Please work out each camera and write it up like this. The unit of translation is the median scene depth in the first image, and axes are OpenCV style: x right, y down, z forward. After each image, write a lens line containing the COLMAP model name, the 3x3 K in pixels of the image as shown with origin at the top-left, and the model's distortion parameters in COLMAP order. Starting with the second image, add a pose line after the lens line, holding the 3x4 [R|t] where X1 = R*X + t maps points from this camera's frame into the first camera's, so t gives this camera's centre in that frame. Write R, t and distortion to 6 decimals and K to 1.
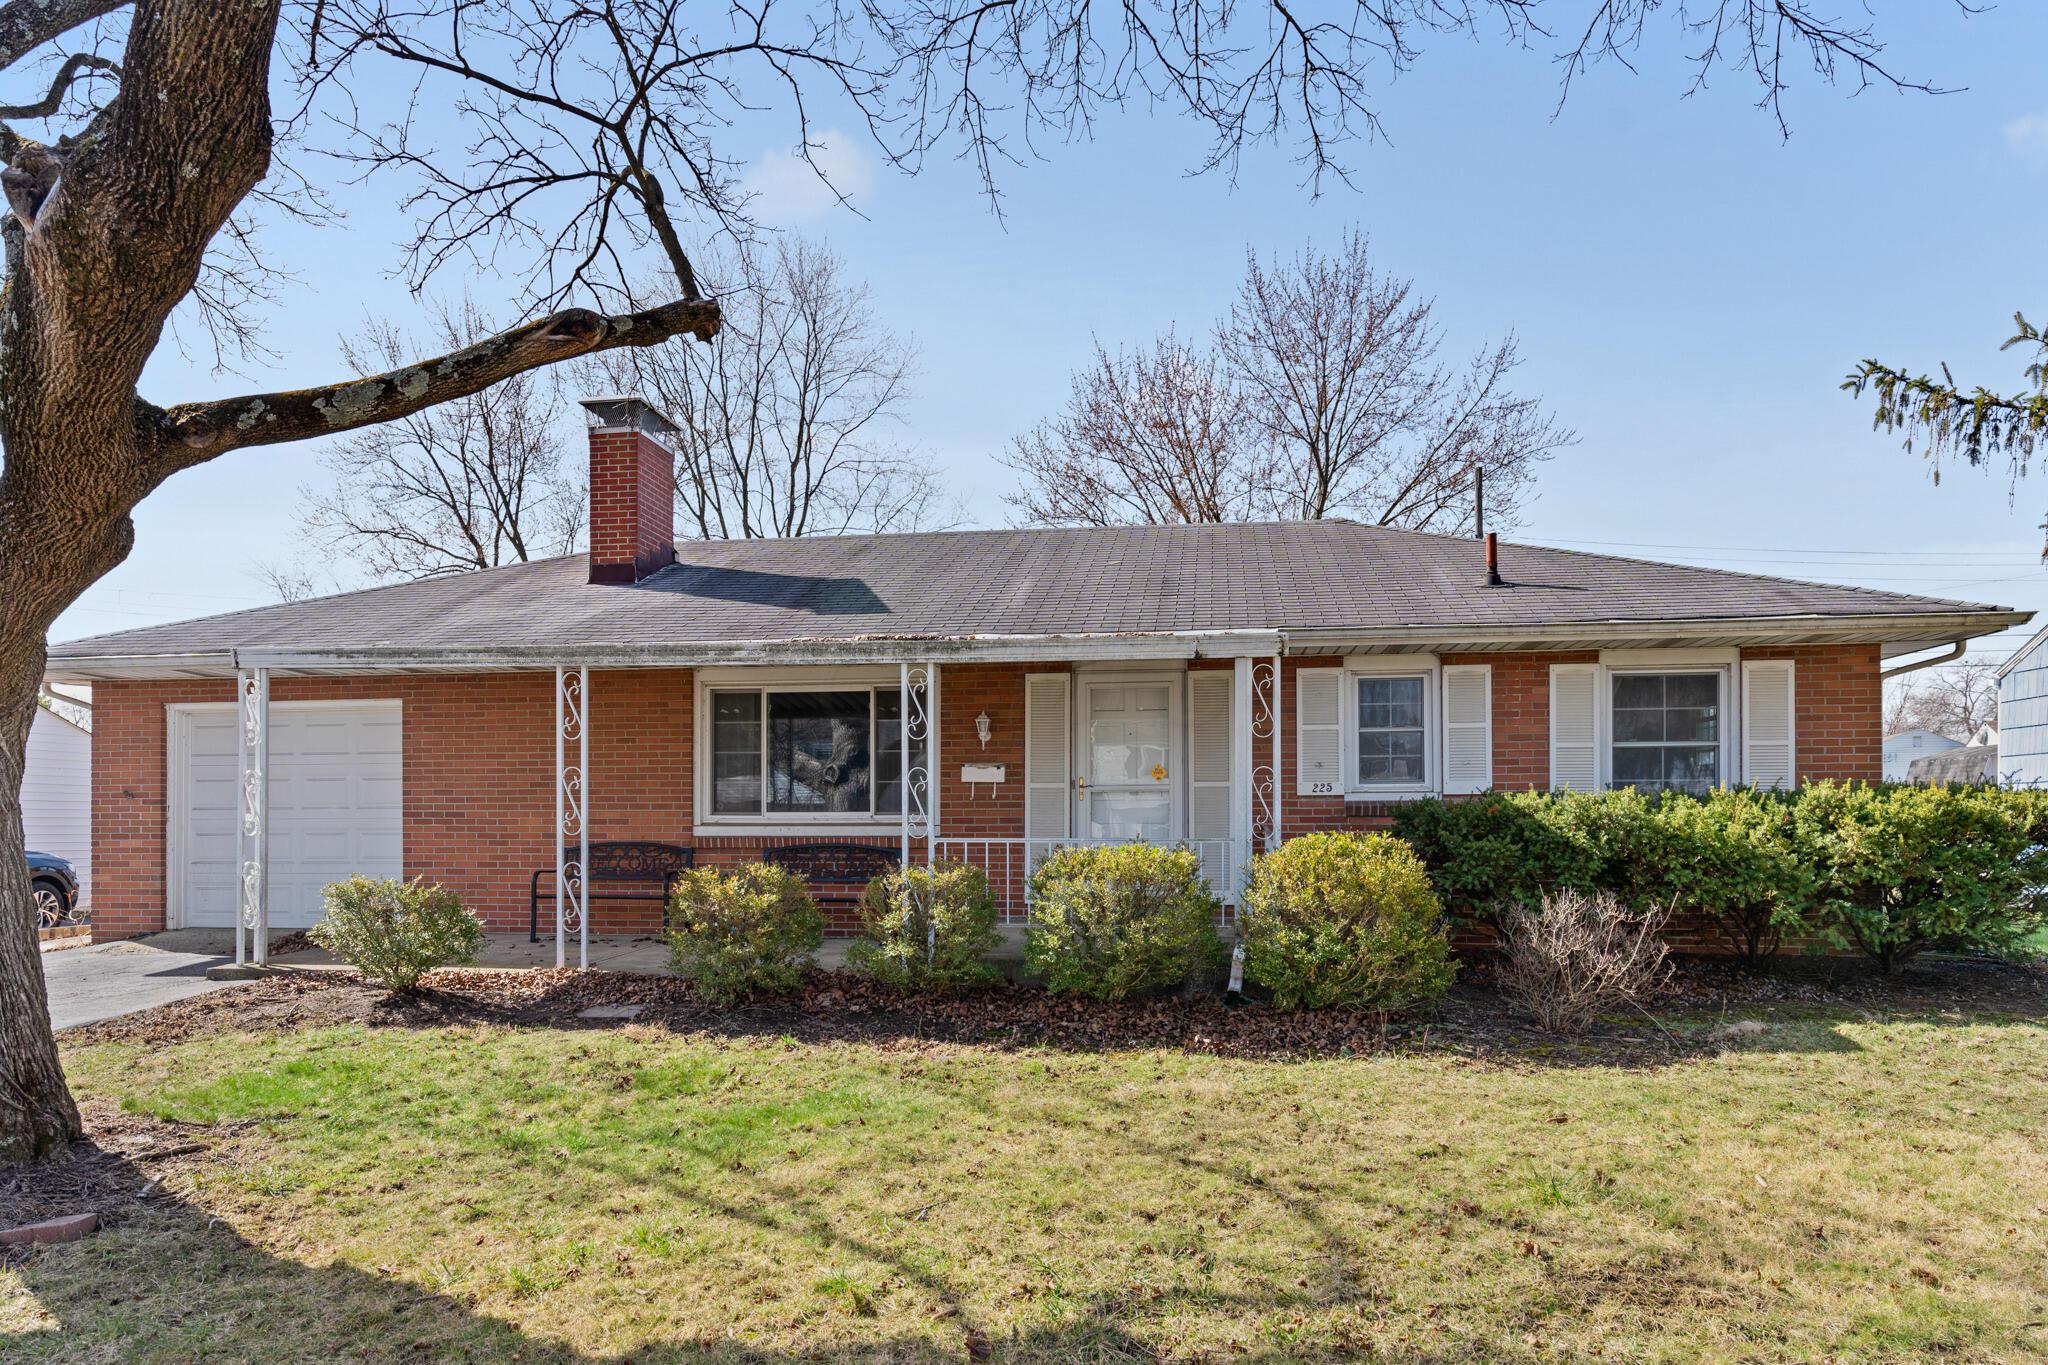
lens RADIAL K [[1360.8, 0, 1024.0], [0, 1360.8, 817.1], [0, 0, 1]] dist [0.005415, 0.000950]
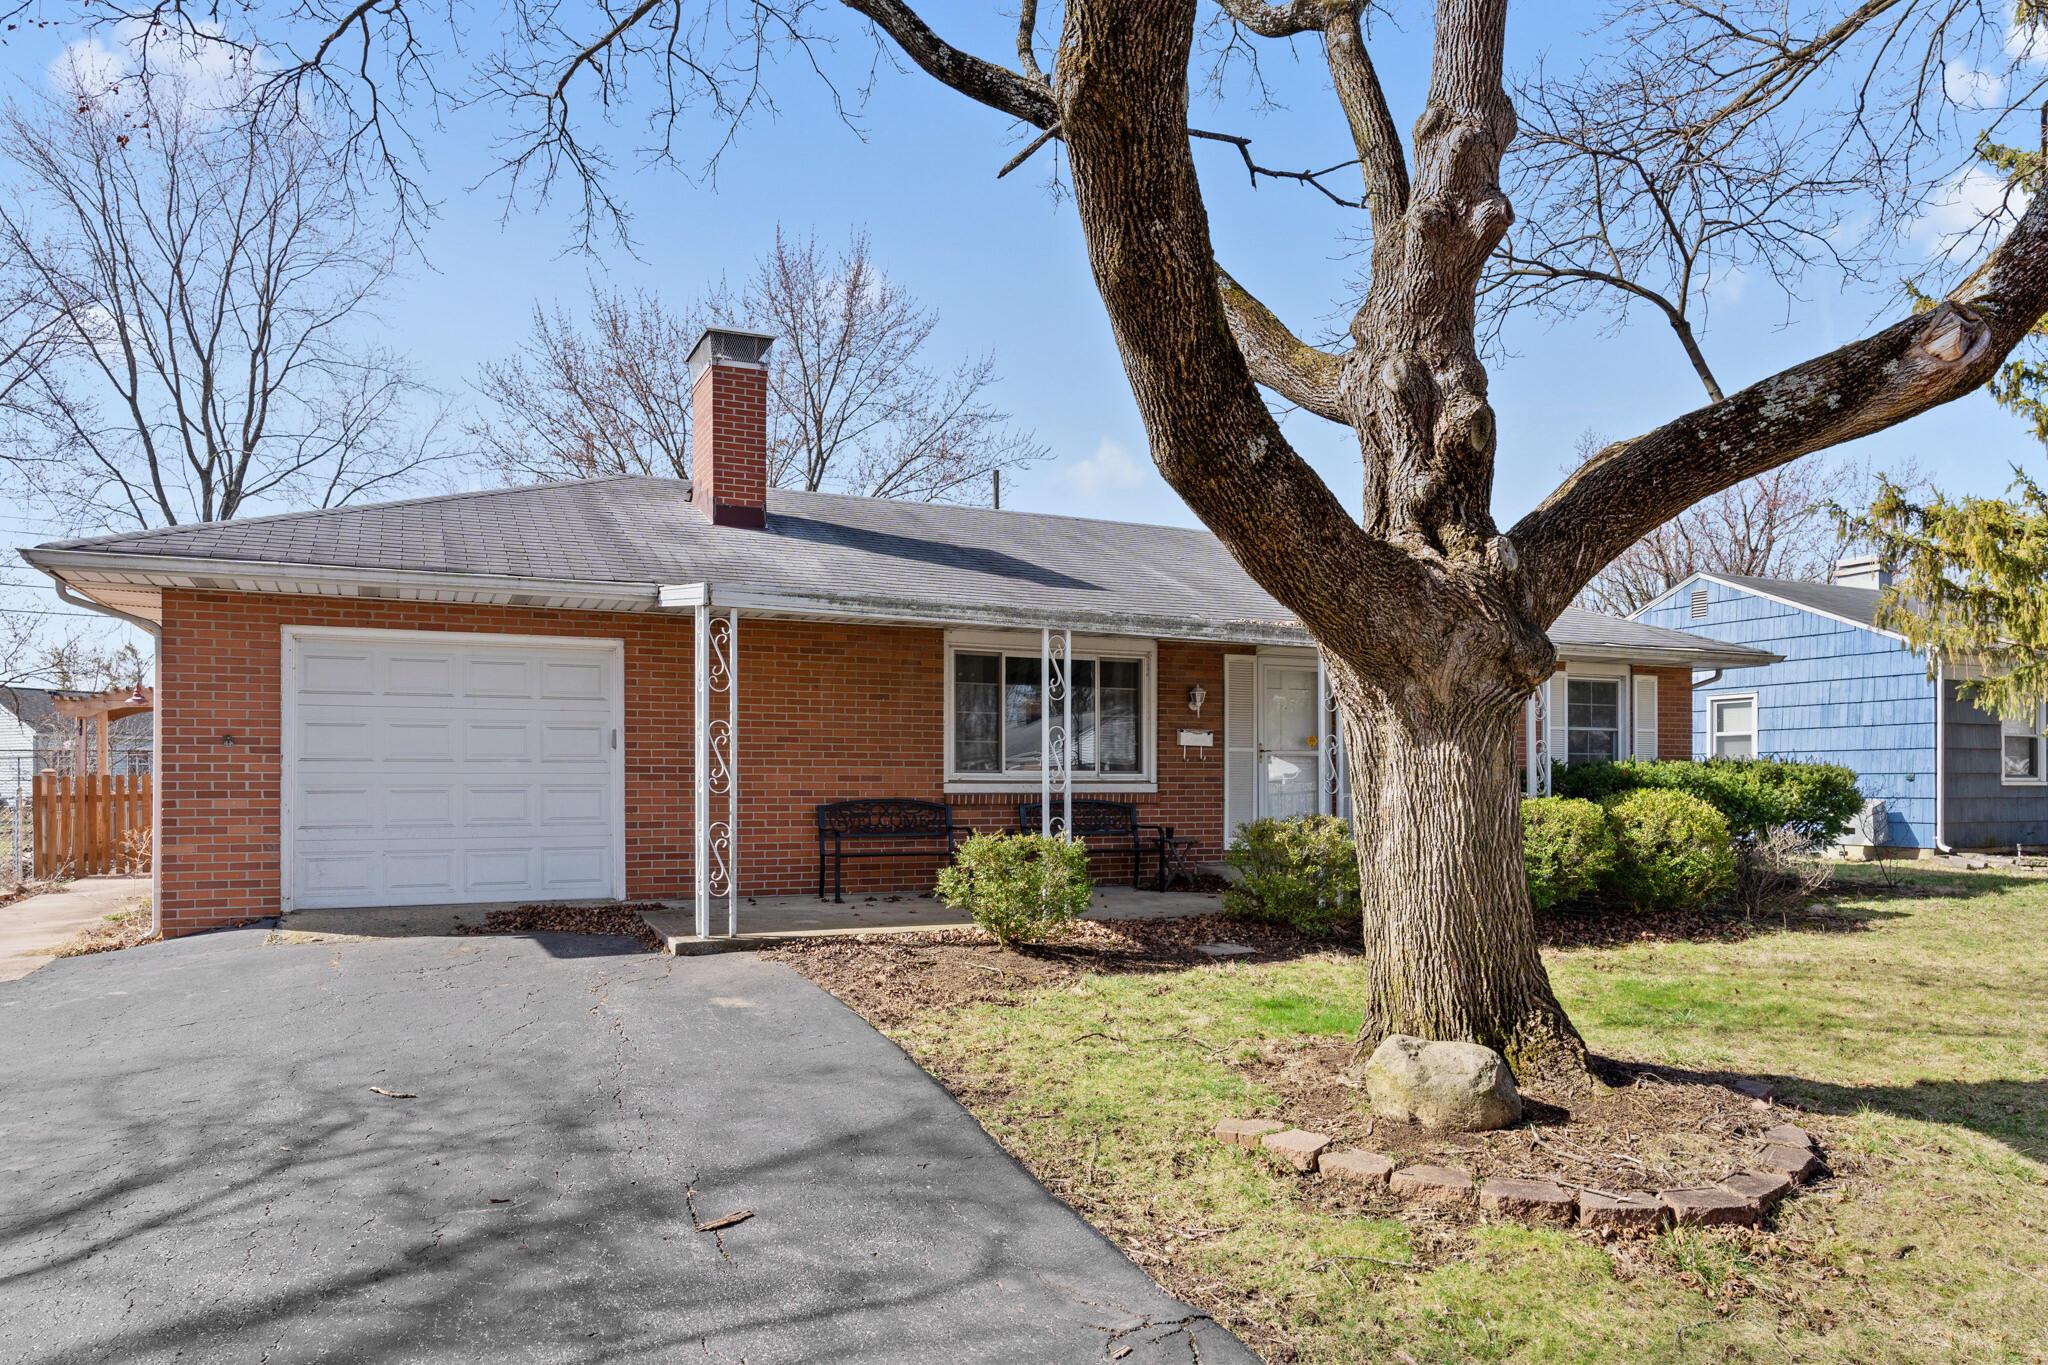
lens RADIAL K [[1354.3, 0, 1023.9], [0, 1354.3, 784.2], [0, 0, 1]] dist [-0.002425, -0.000996]
pose [[0.829409, 0.002482, 0.558637, -0.755215], [-0.005451, 0.999978, 0.003650, 0.003313], [-0.558616, -0.006073, 0.829404, 0.122528]]
